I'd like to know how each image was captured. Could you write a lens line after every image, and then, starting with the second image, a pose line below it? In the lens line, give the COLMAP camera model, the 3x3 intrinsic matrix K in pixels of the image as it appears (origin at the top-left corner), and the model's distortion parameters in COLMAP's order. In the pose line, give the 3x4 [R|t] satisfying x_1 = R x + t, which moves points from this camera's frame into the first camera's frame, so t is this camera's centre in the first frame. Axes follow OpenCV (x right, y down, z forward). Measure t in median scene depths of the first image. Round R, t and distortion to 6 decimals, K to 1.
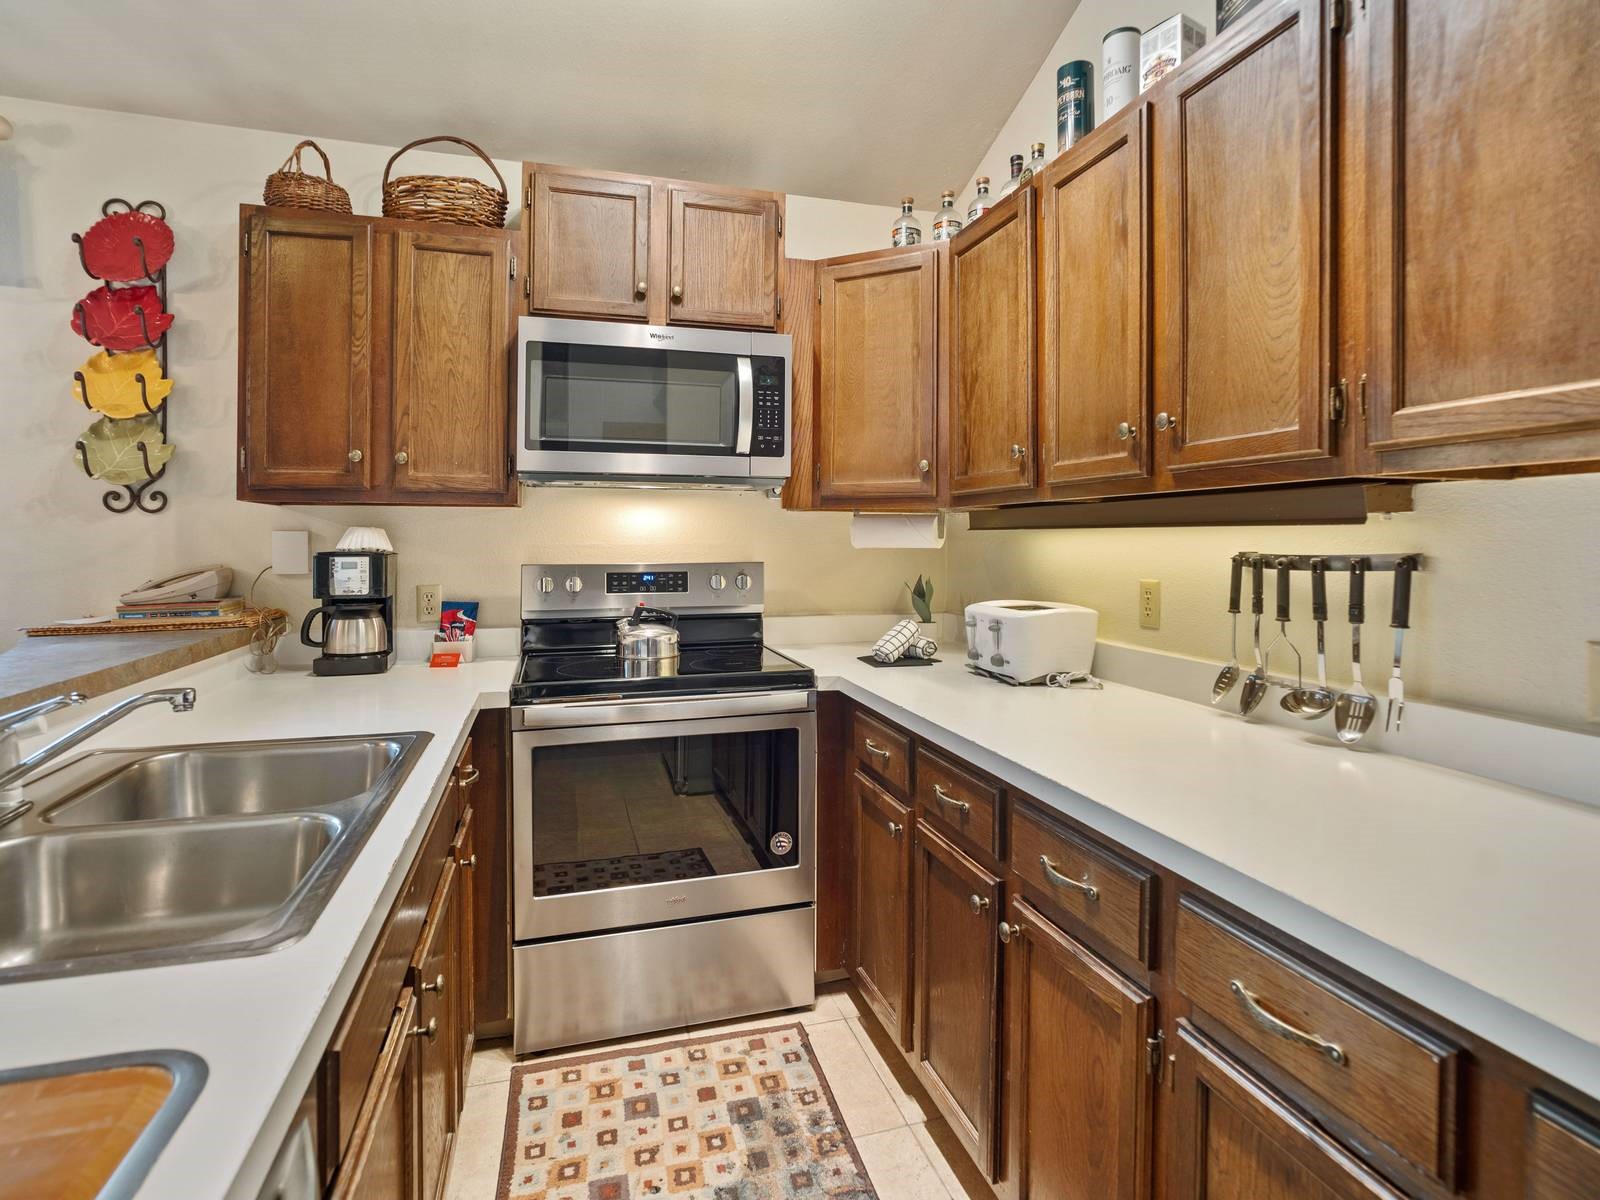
lens RADIAL K [[819.4, 0, 799.0], [0, 819.4, 593.4], [0, 0, 1]] dist [-0.031743, 0.016713]
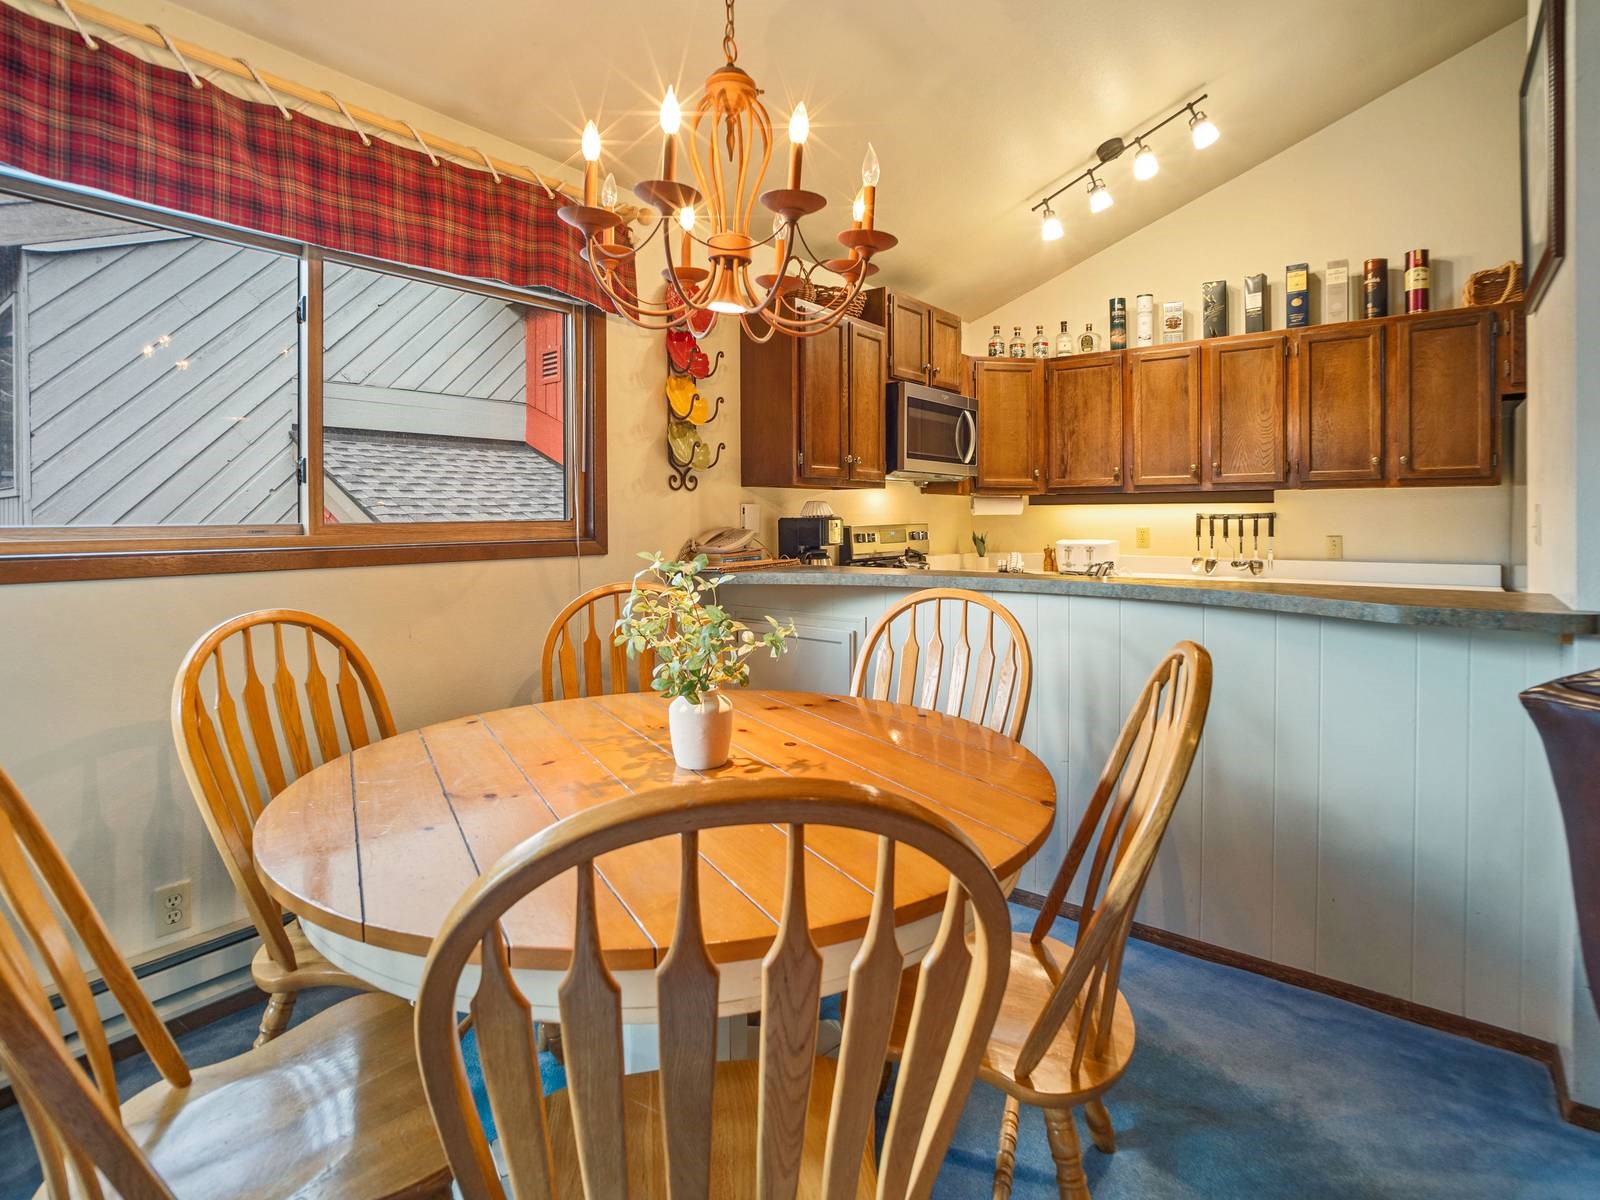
lens RADIAL K [[817.1, 0, 795.9], [0, 817.1, 577.5], [0, 0, 1]] dist [-0.034431, 0.016378]
pose [[0.812669, -0.049510, 0.580619, -1.586778], [0.045601, 0.998732, 0.021338, 0.031404], [-0.580939, 0.009136, 0.813896, -0.283536]]
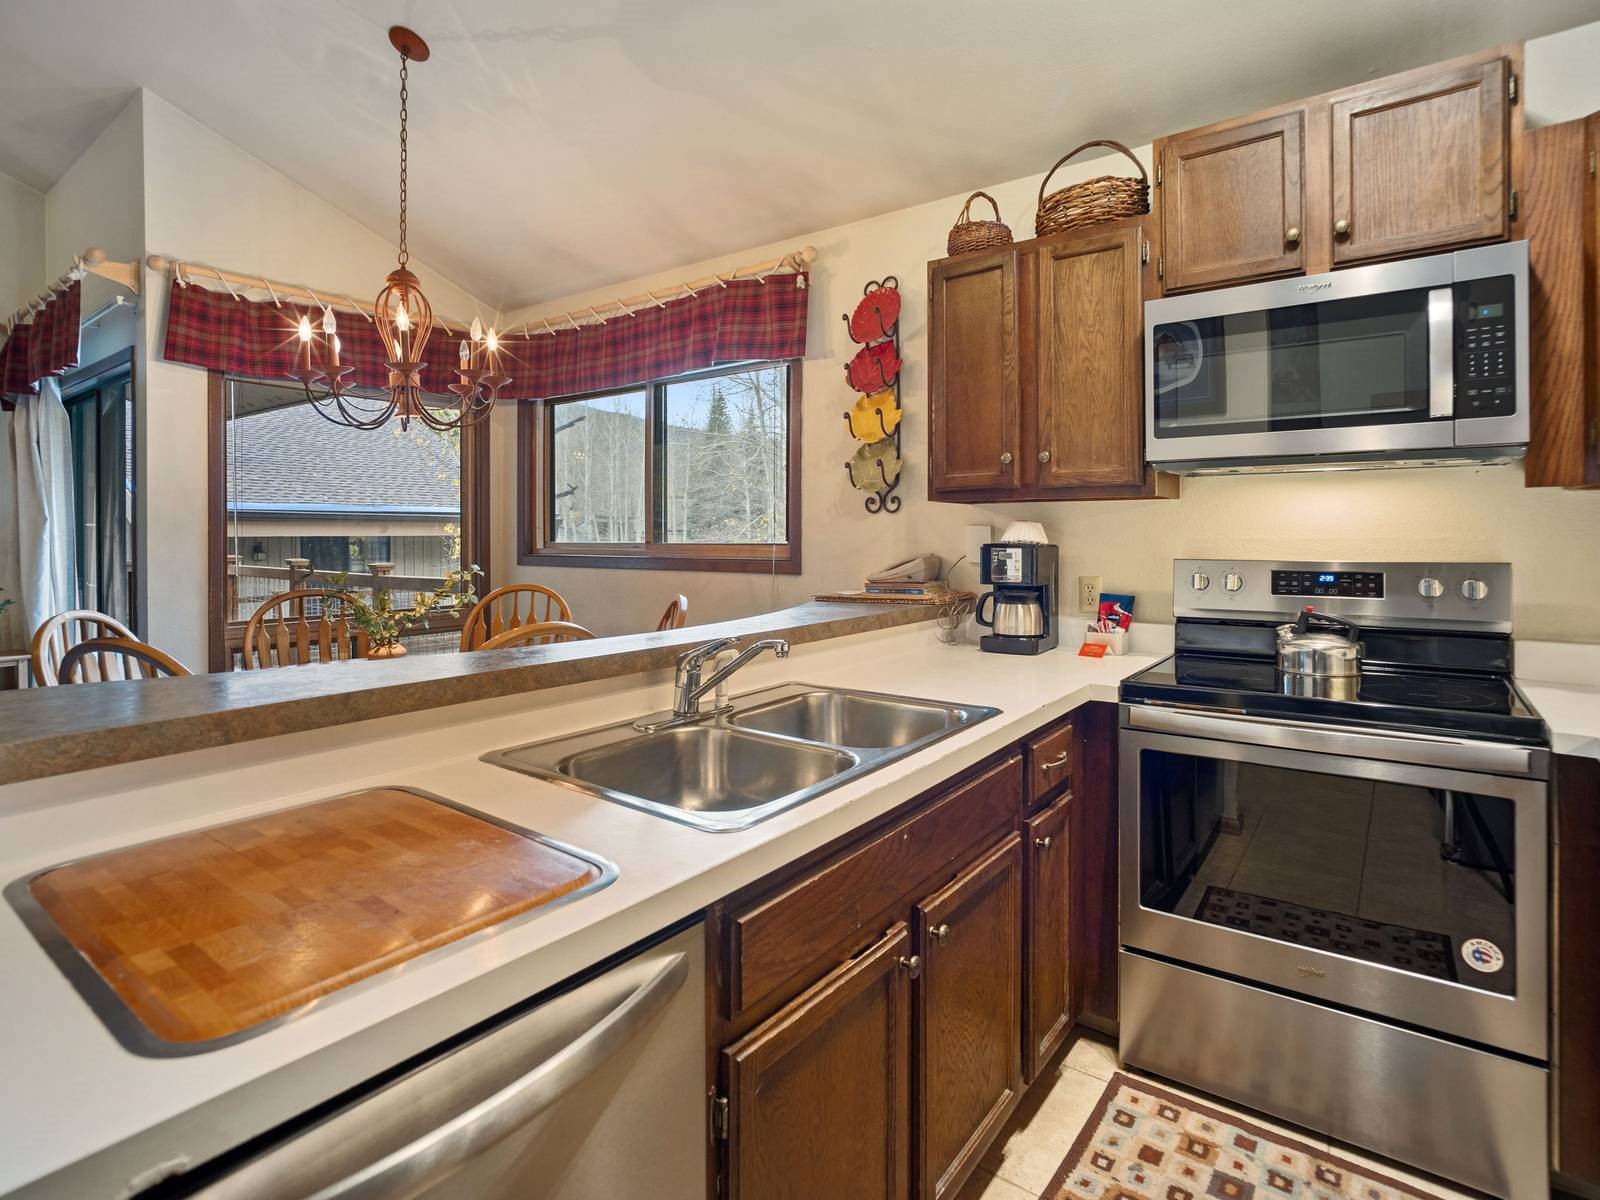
lens RADIAL K [[817.1, 0, 795.9], [0, 817.1, 577.5], [0, 0, 1]] dist [-0.034431, 0.016378]
pose [[0.599171, 0.038828, -0.799679, 0.177302], [-0.049355, 0.998715, 0.011512, -0.003128], [0.799098, 0.032571, 0.600318, 0.093349]]
